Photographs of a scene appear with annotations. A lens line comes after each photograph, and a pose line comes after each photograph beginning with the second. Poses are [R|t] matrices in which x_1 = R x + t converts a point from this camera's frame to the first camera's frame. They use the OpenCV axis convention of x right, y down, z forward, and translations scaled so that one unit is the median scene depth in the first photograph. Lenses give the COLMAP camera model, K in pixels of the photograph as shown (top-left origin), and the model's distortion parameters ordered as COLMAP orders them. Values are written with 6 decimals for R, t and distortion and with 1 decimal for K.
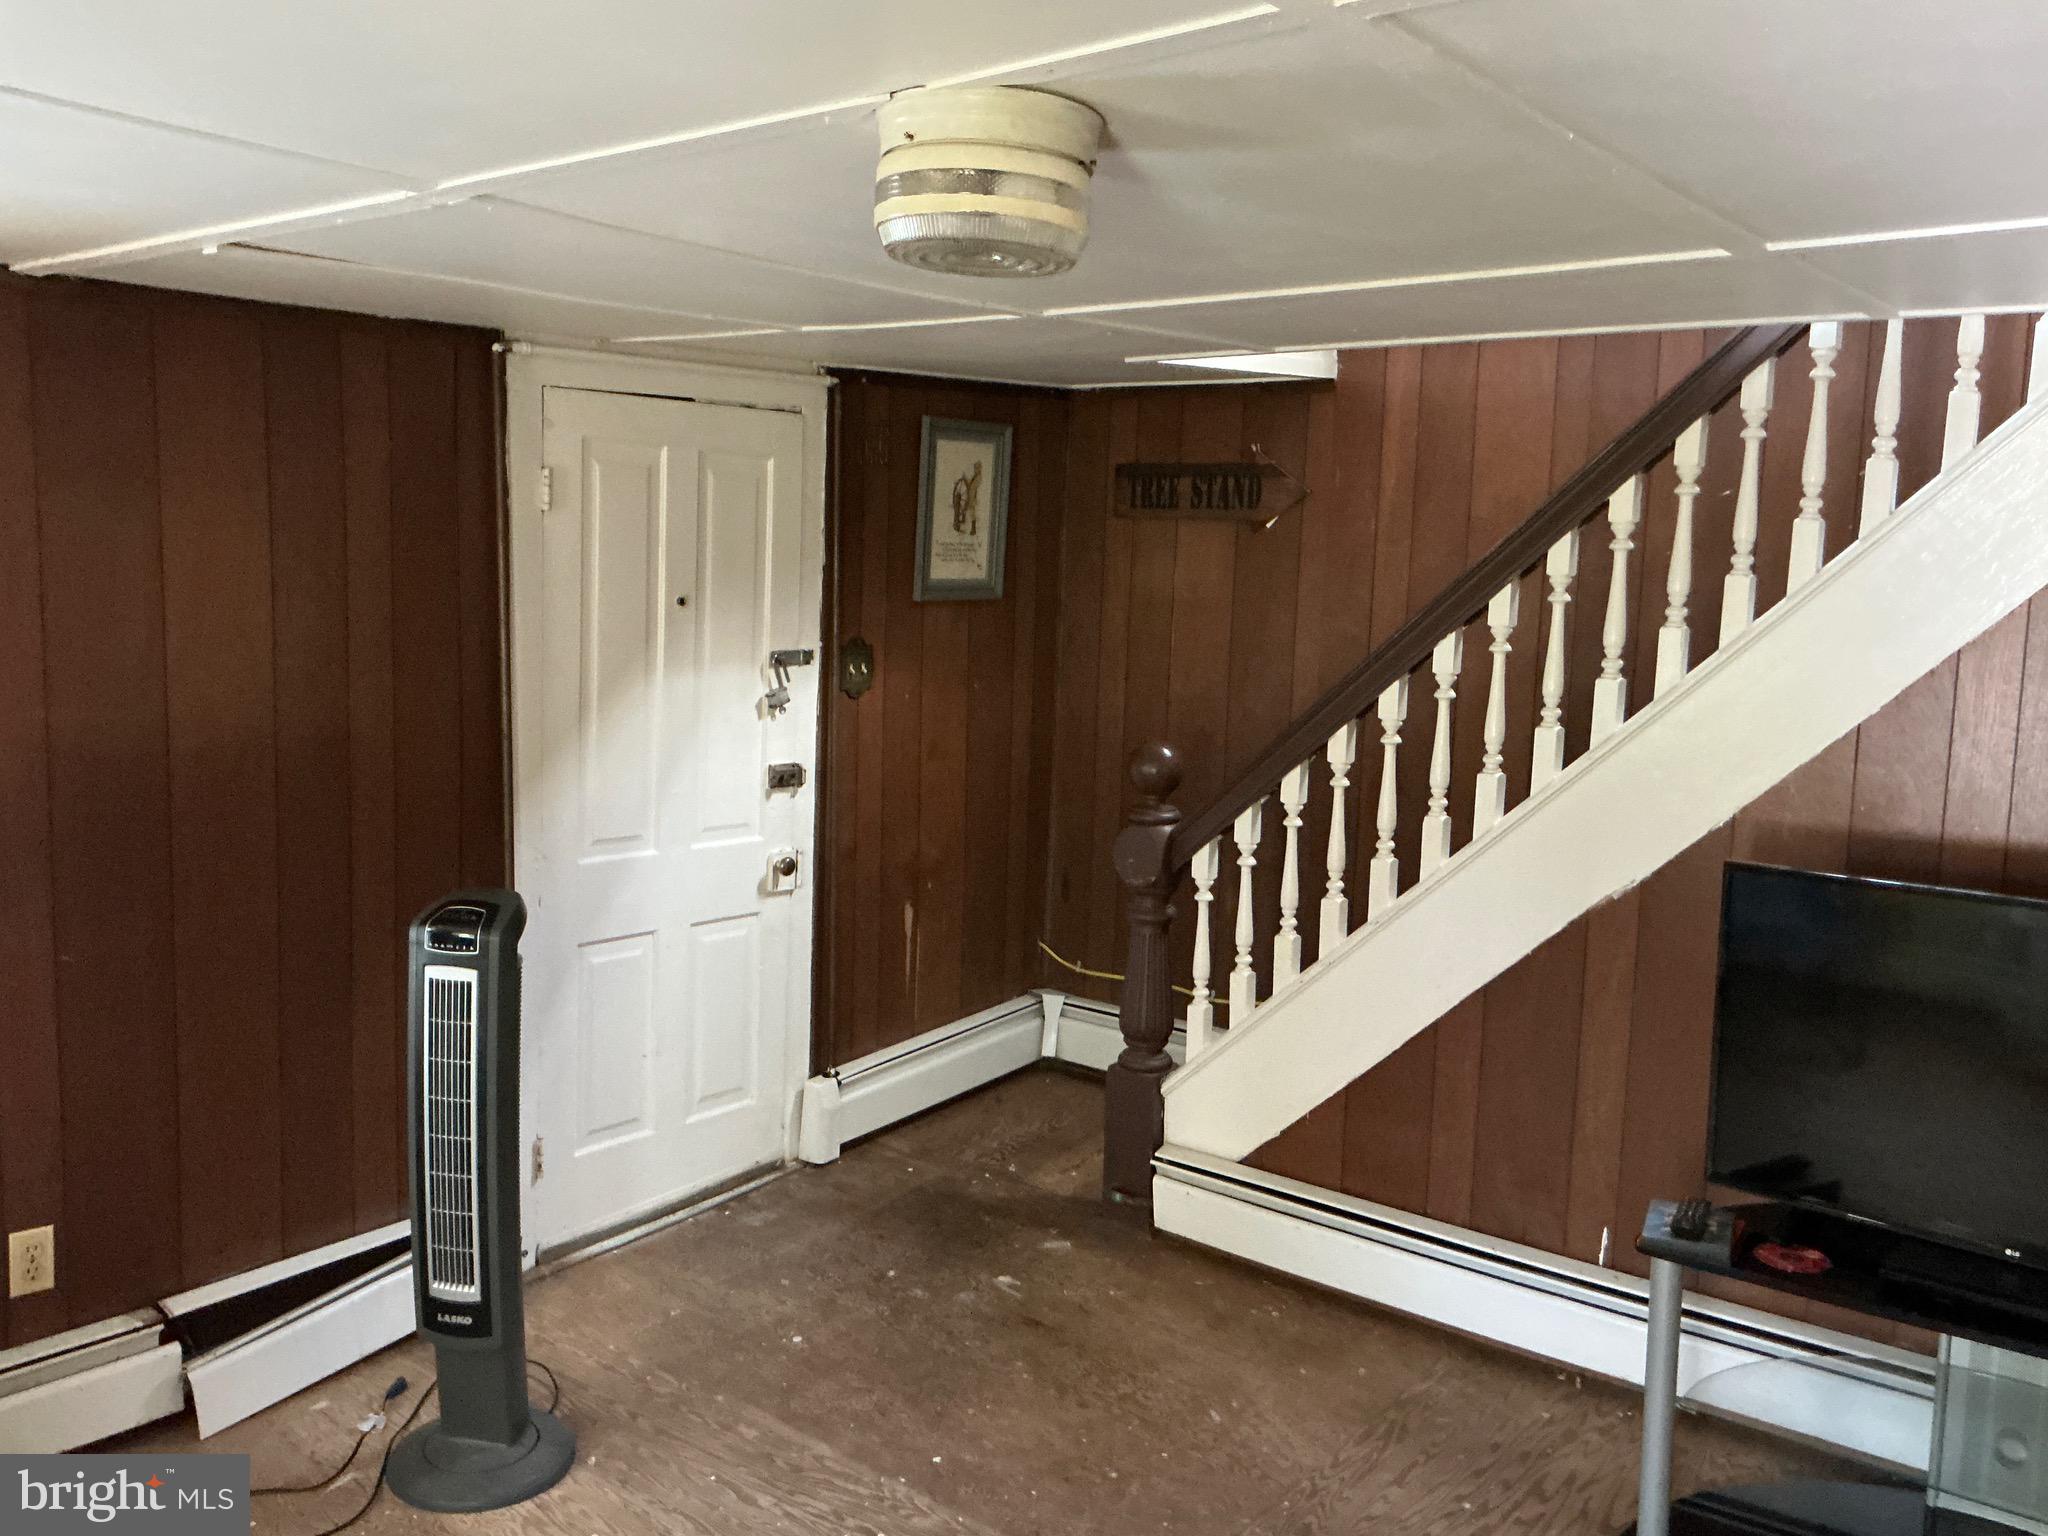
lens RADIAL K [[1698.1, 0, 1025.3], [0, 1698.1, 758.2], [0, 0, 1]] dist [0.075490, -0.127704]
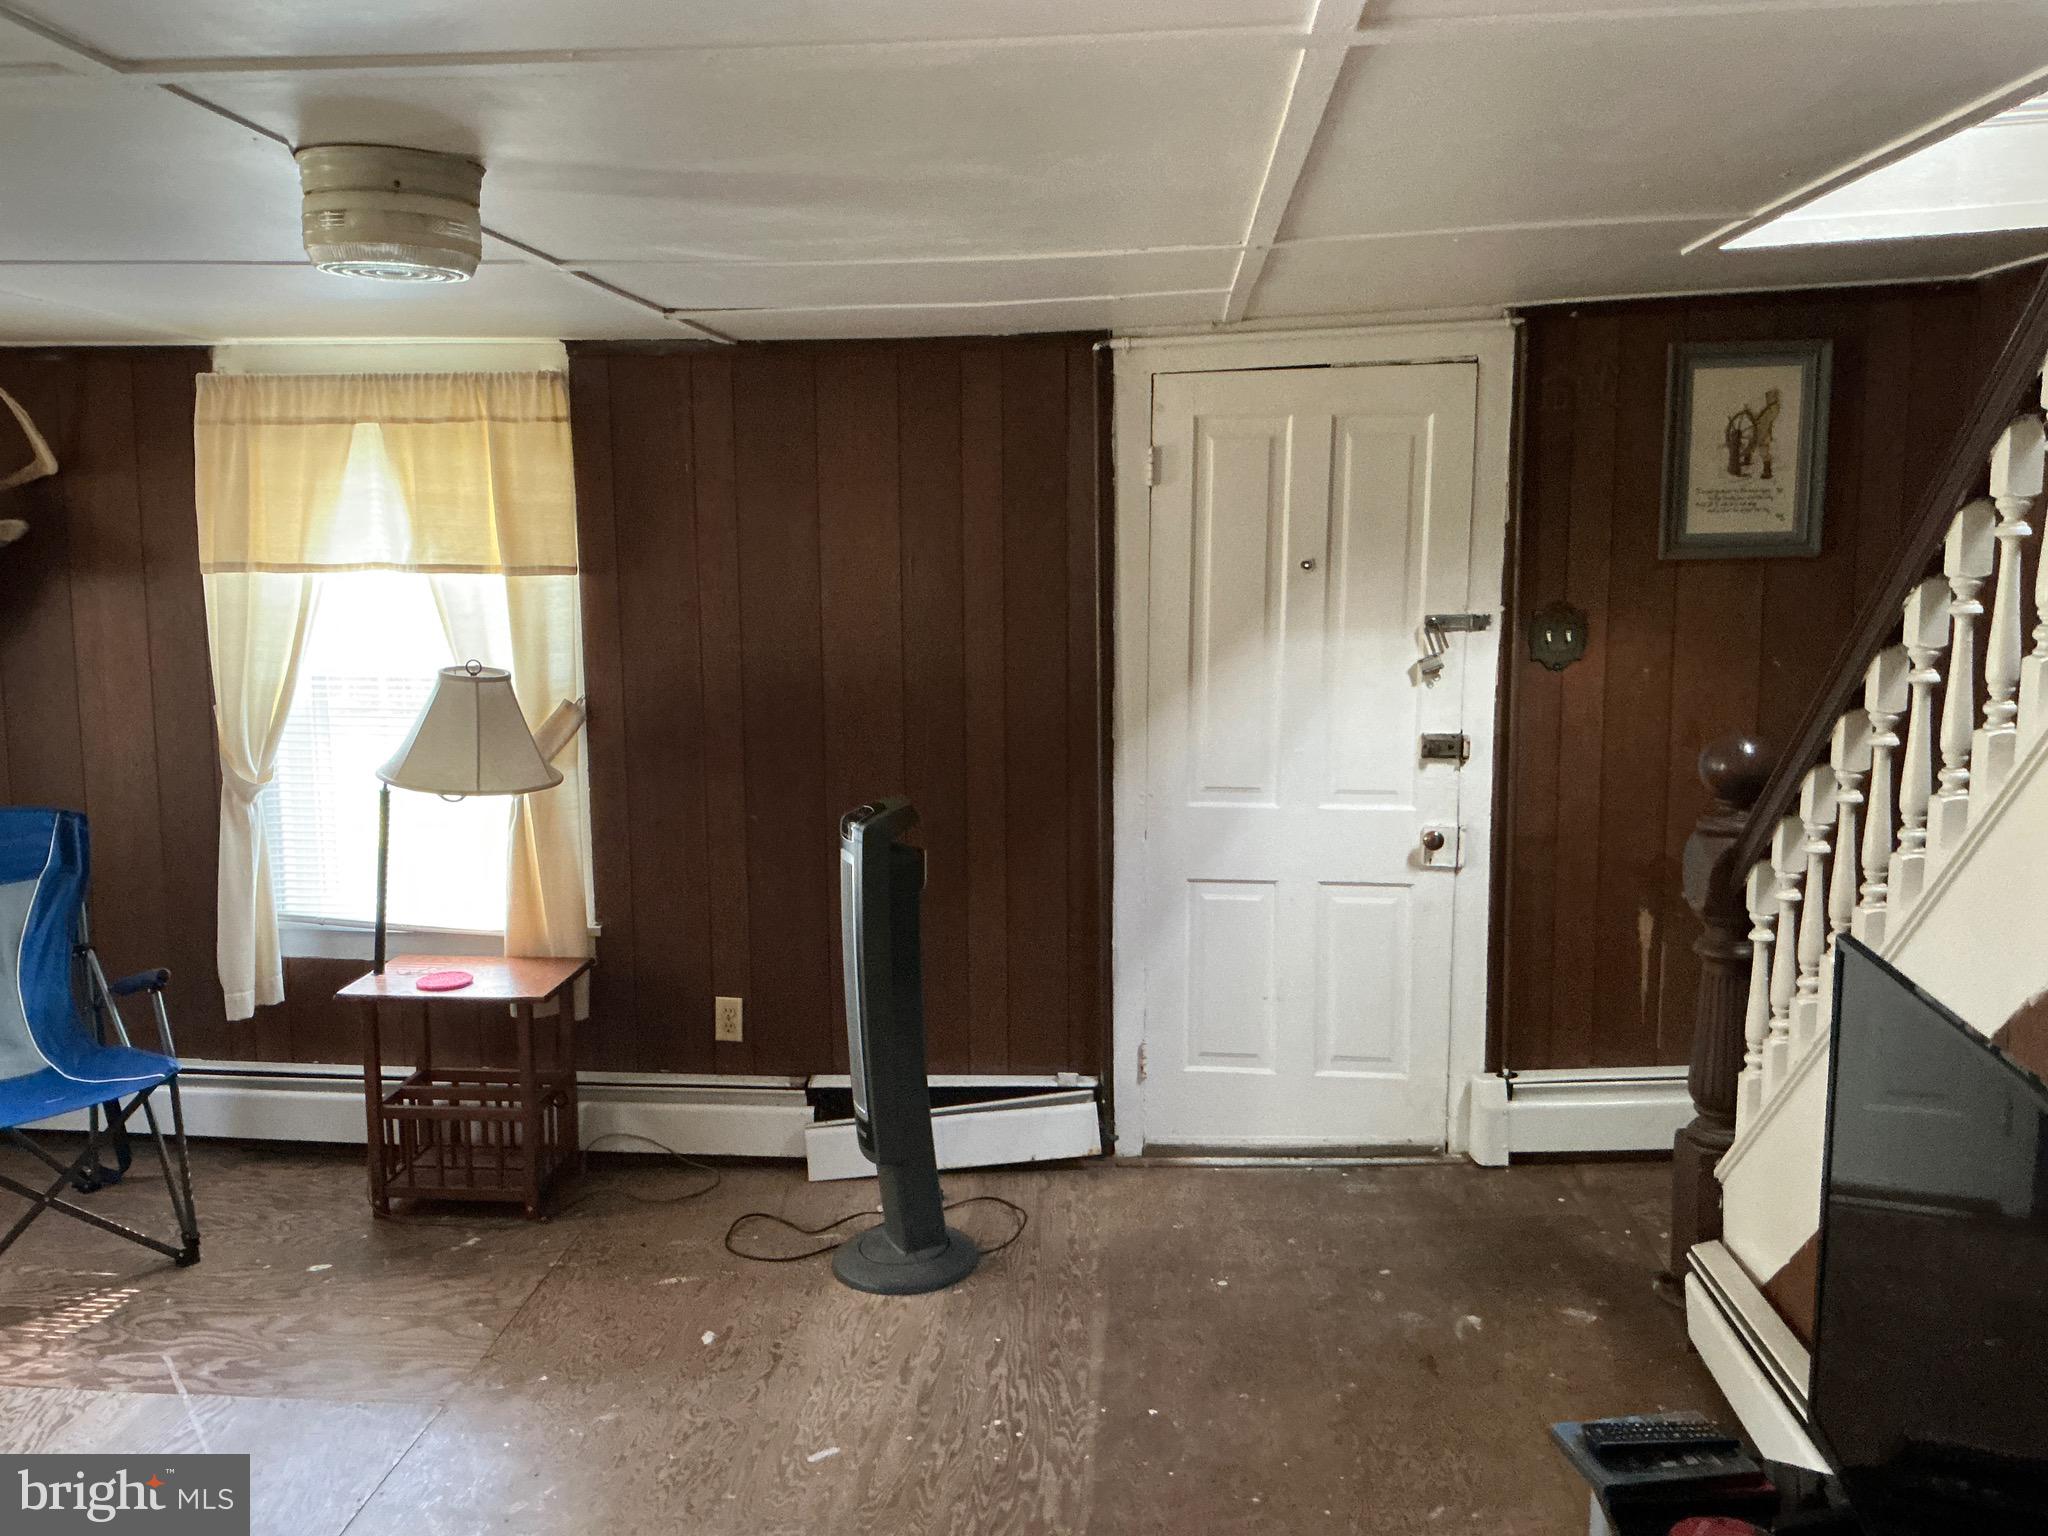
lens RADIAL K [[1698.1, 0, 1012.5], [0, 1698.1, 762.2], [0, 0, 1]] dist [0.075490, -0.127704]
pose [[0.548079, 0.078368, -0.832747, 0.530284], [-0.071267, 0.996356, 0.046860, -0.008554], [0.833385, 0.033665, 0.551667, 0.272553]]
